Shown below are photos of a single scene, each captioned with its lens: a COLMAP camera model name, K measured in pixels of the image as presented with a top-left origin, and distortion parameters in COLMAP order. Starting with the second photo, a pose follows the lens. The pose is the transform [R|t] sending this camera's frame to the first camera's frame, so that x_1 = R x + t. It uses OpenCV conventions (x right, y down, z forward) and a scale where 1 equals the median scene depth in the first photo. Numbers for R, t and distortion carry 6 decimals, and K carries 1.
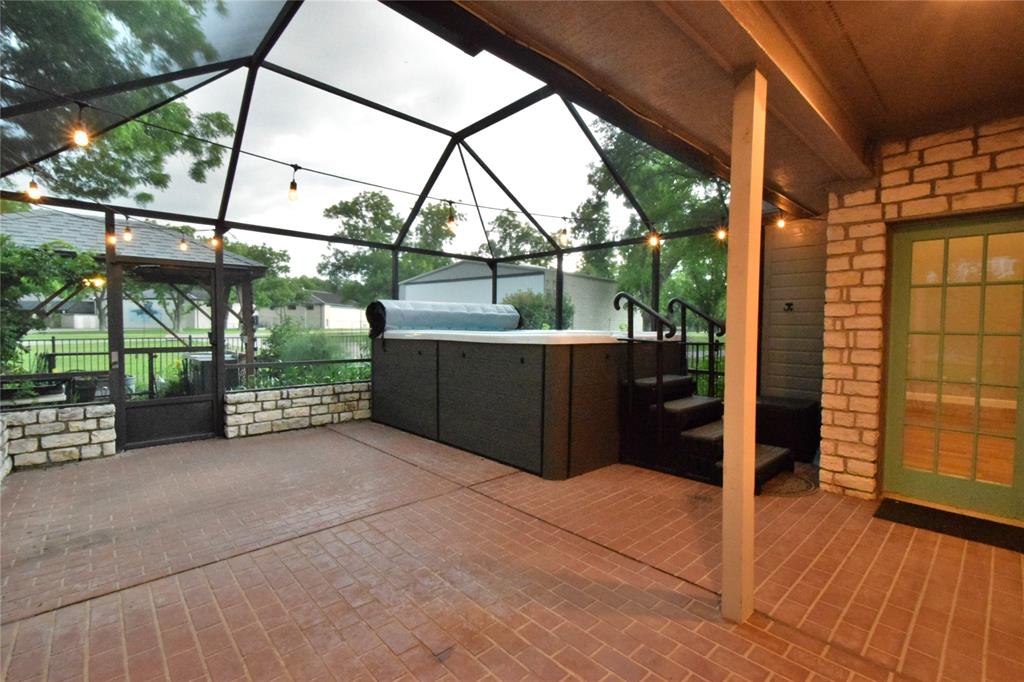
lens RADIAL K [[452.3, 0, 514.1], [0, 452.3, 341.6], [0, 0, 1]] dist [0.002721, -0.000656]
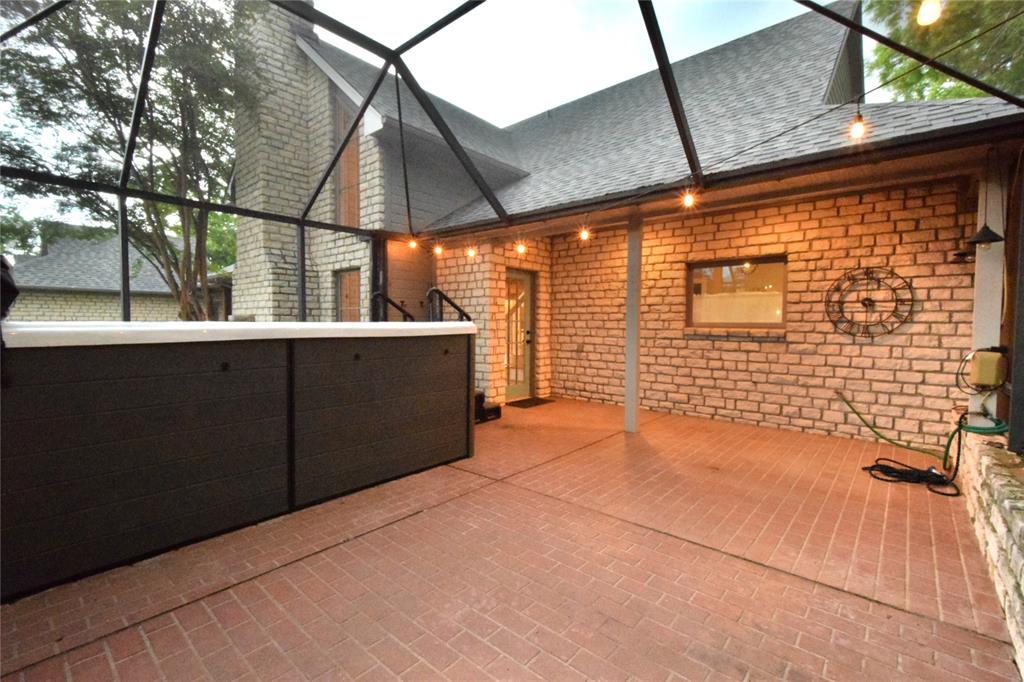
lens RADIAL K [[452.3, 0, 514.6], [0, 452.3, 340.2], [0, 0, 1]] dist [0.002721, -0.000656]
pose [[-0.106488, -0.045231, 0.993285, -1.048966], [0.031569, 0.998307, 0.048844, -0.028140], [-0.993813, 0.036558, -0.104880, 1.037556]]
